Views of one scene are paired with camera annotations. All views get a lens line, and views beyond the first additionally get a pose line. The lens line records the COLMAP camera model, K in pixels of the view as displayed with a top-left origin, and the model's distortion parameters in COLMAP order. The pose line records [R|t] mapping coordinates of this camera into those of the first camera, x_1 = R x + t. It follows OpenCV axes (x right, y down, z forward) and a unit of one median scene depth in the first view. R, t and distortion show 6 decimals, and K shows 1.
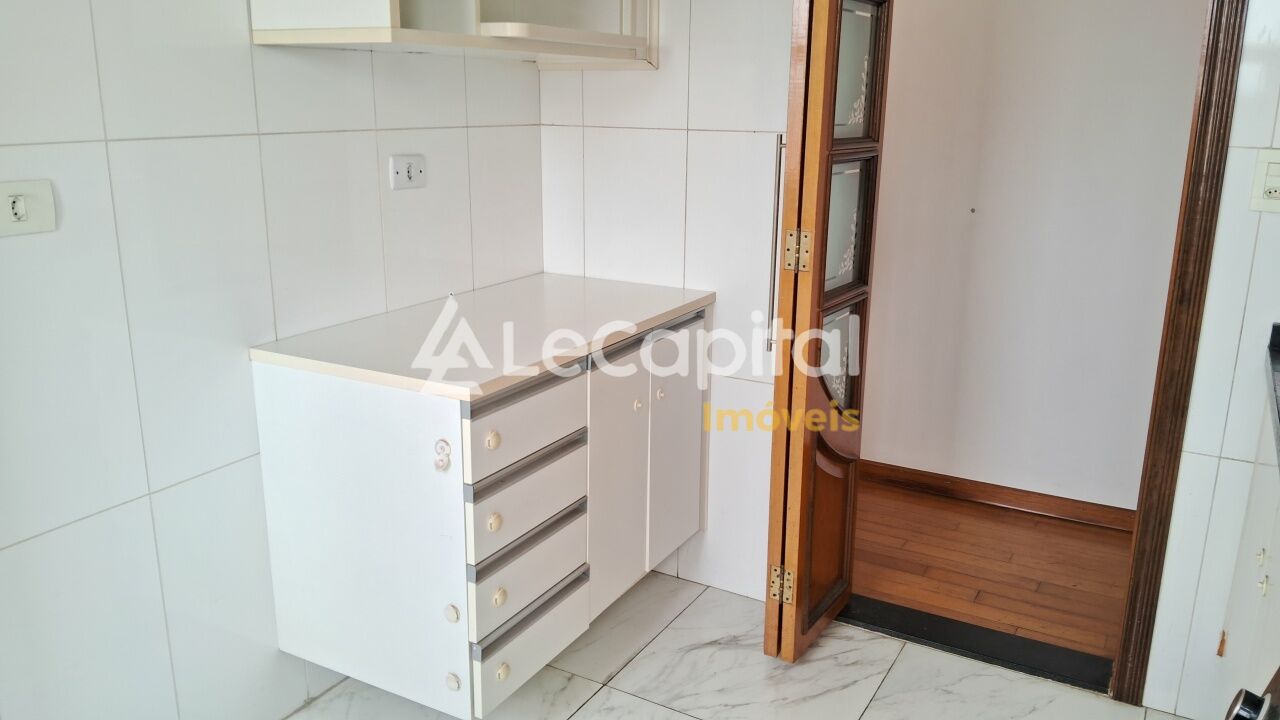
lens RADIAL K [[987.0, 0, 642.1], [0, 987.0, 347.8], [0, 0, 1]] dist [0.034112, -0.091184]
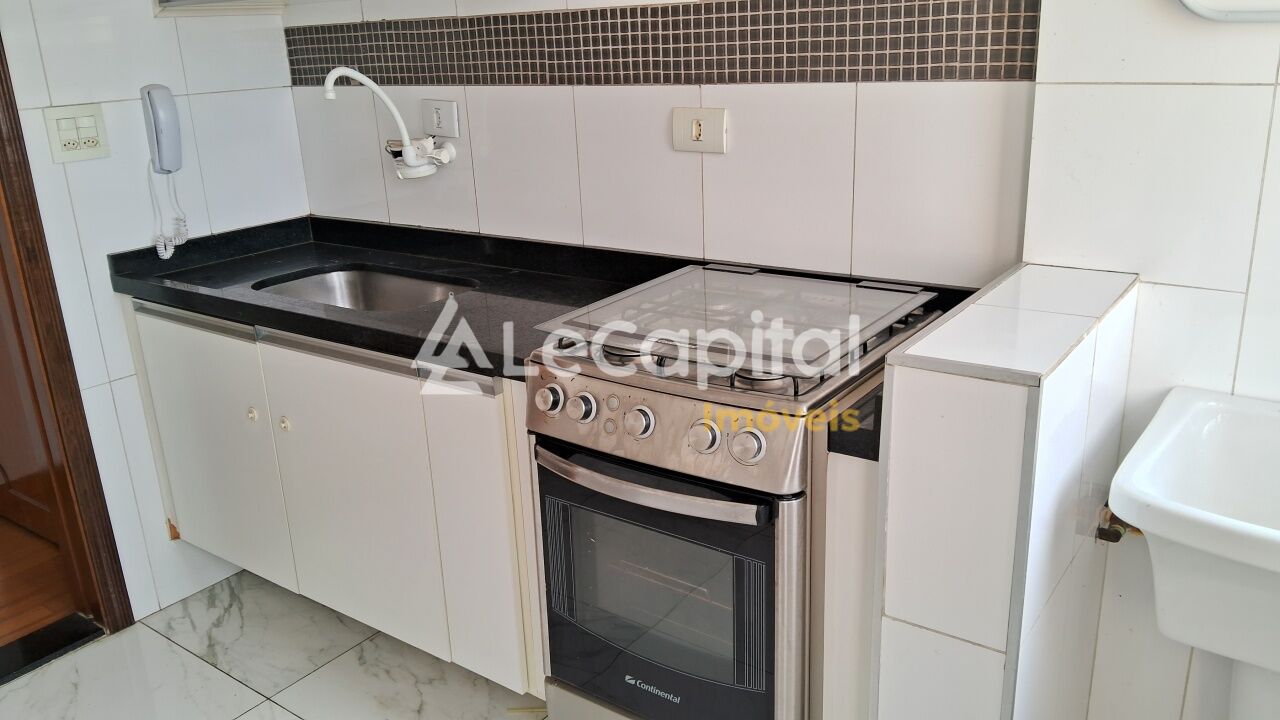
lens RADIAL K [[987.0, 0, 642.1], [0, 987.0, 347.8], [0, 0, 1]] dist [0.034112, -0.091184]
pose [[0.118839, -0.316833, 0.941007, -0.219583], [0.290905, 0.917245, 0.272094, -0.031156], [-0.949343, 0.241409, 0.201173, 0.103823]]
